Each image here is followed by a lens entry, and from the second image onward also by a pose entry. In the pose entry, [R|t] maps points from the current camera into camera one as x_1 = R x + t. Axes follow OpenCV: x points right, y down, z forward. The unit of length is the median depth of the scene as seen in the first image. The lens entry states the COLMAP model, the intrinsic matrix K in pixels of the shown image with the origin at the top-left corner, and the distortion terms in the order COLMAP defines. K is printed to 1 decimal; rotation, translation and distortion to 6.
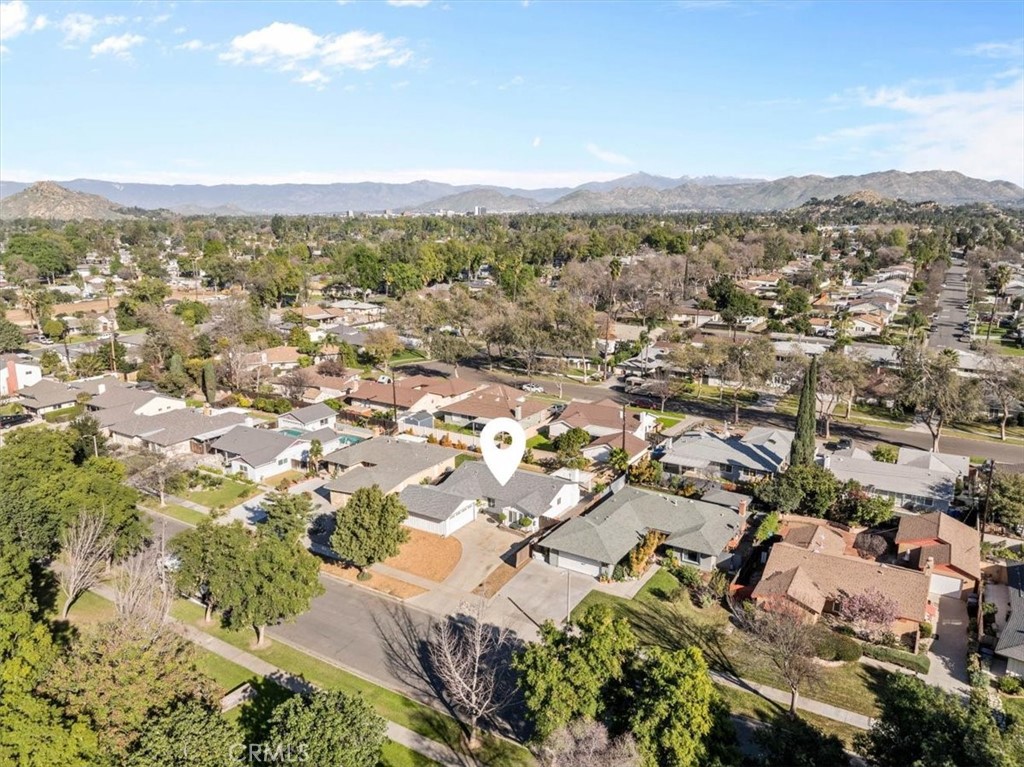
lens RADIAL K [[715.6, 0, 512.0], [0, 715.6, 383.5], [0, 0, 1]] dist [-0.033585, 0.001750]
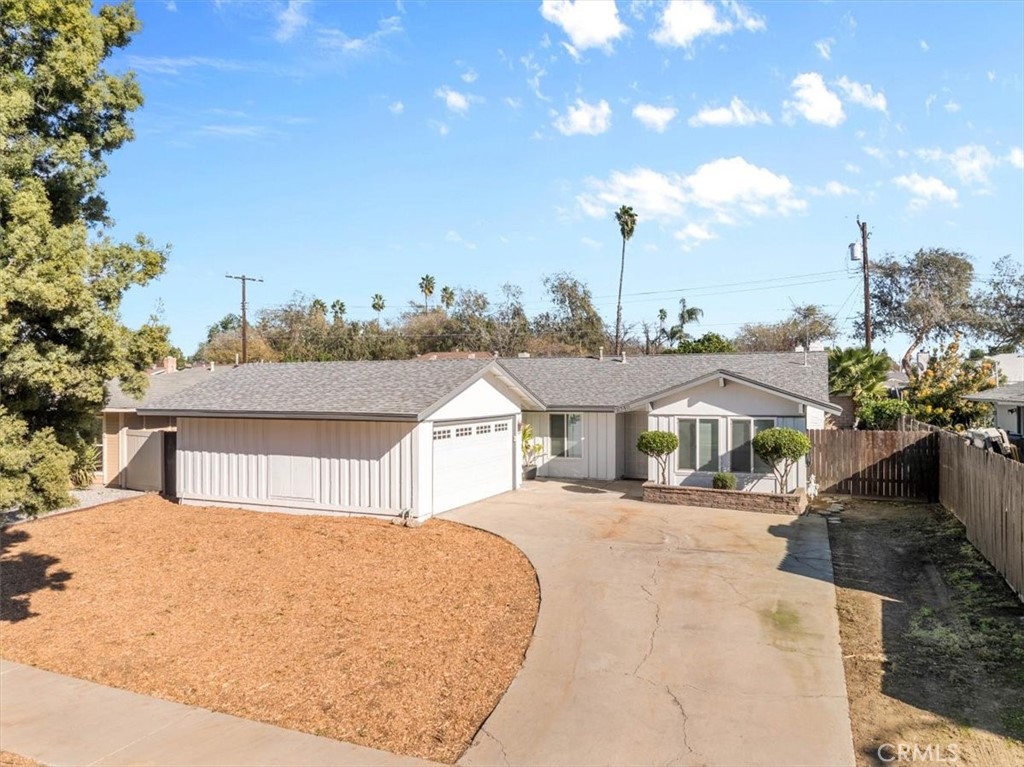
lens RADIAL K [[715.6, 0, 512.0], [0, 715.6, 383.5], [0, 0, 1]] dist [-0.033585, 0.001750]
pose [[0.988616, 0.000998, 0.150455, -0.075632], [0.034670, 0.971555, -0.234260, 0.176867], [-0.146410, 0.236810, 0.960461, 0.627980]]
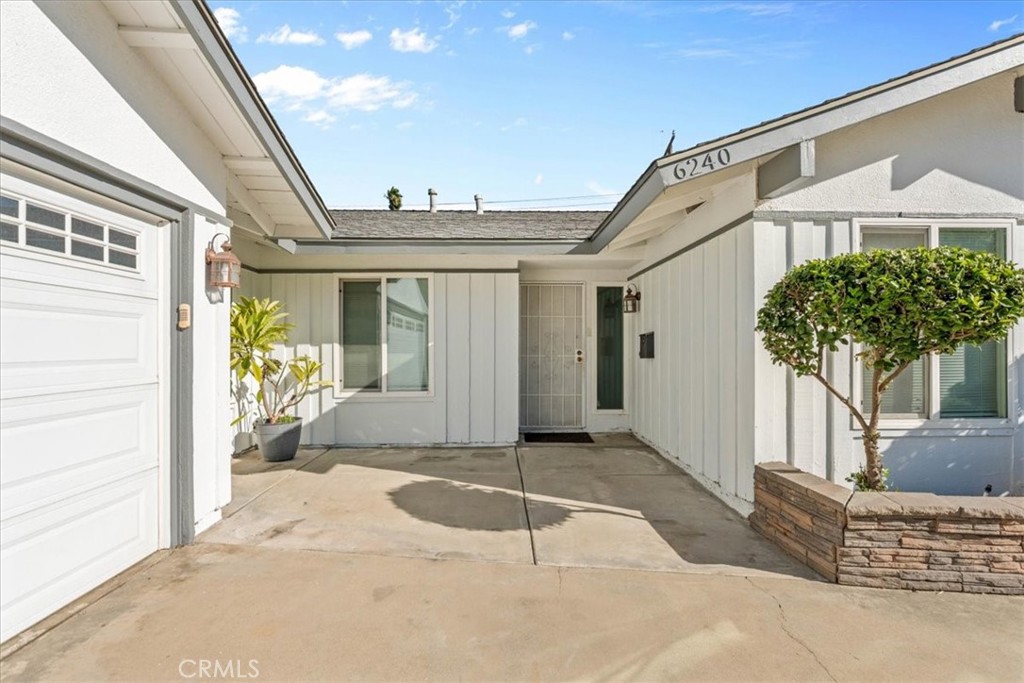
lens RADIAL K [[467.3, 0, 508.6], [0, 467.3, 347.3], [0, 0, 1]] dist [-0.000362, -0.000051]
pose [[0.834939, 0.000811, 0.550342, -0.043121], [0.127598, 0.972465, -0.195015, 0.154604], [-0.535347, 0.233048, 0.811845, 0.793805]]
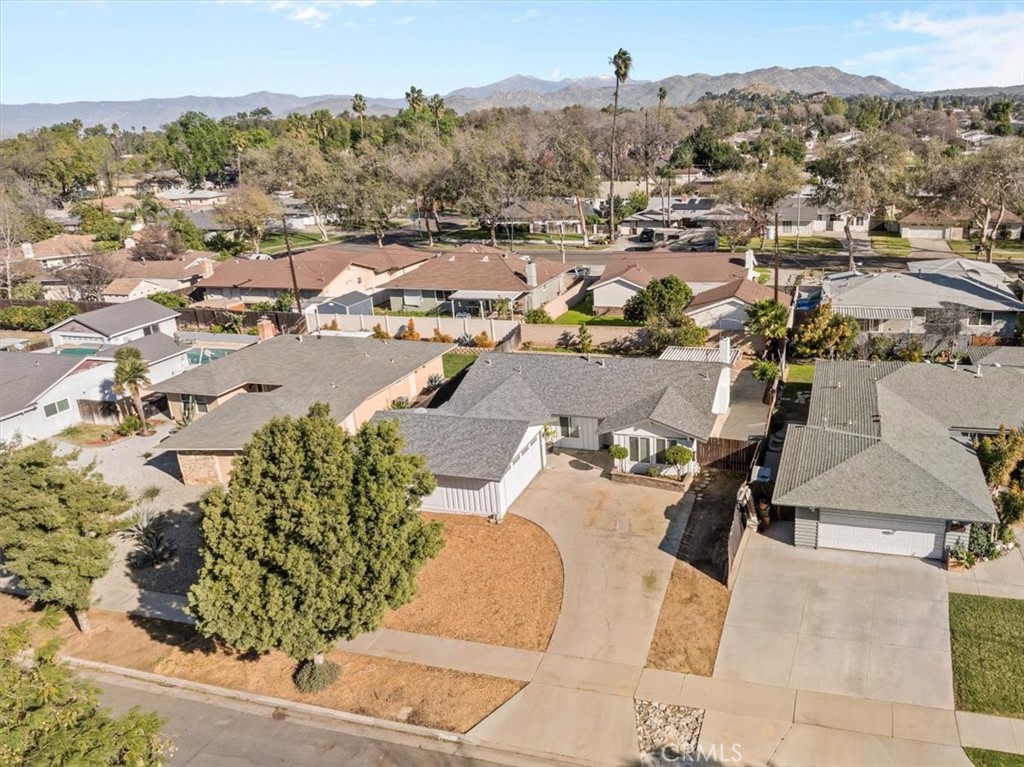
lens RADIAL K [[771.1, 0, 628.4], [0, 771.1, 371.6], [0, 0, 1]] dist [-0.038569, 0.001912]
pose [[0.953565, -0.114619, 0.278526, -0.107015], [0.092105, 0.991429, 0.092660, 0.075625], [-0.286759, -0.062704, 0.955948, 0.441520]]
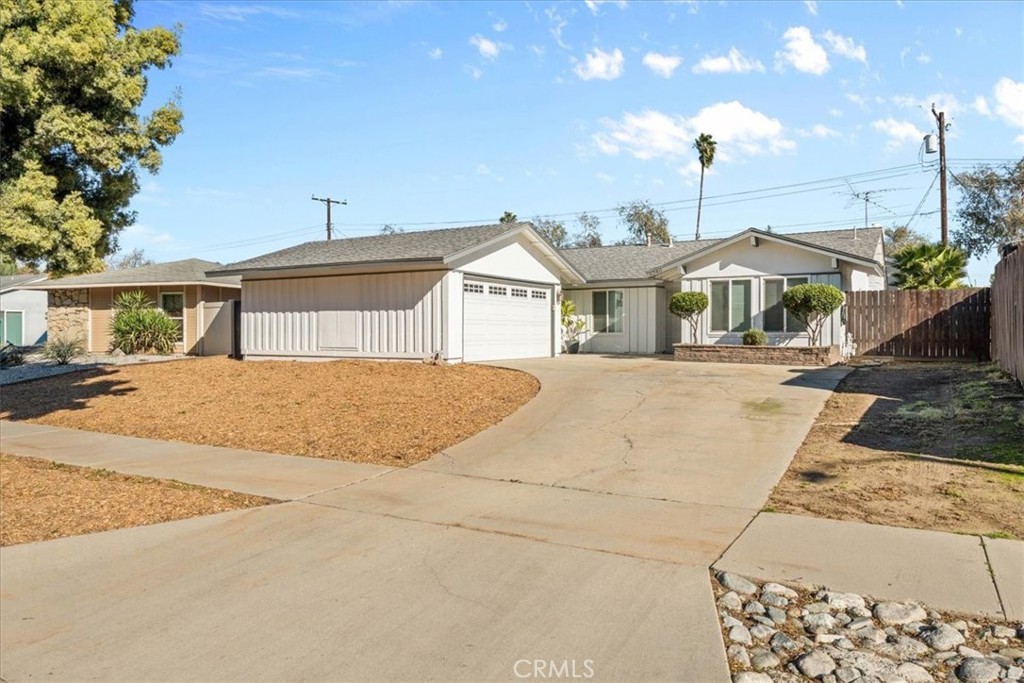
lens RADIAL K [[697.6, 0, 507.9], [0, 697.6, 333.3], [0, 0, 1]] dist [-0.001190, 0.000018]
pose [[0.999818, 0.003222, 0.018797, -0.061410], [0.001205, 0.972983, -0.230875, 0.199669], [-0.019033, 0.230856, 0.972802, 0.628135]]
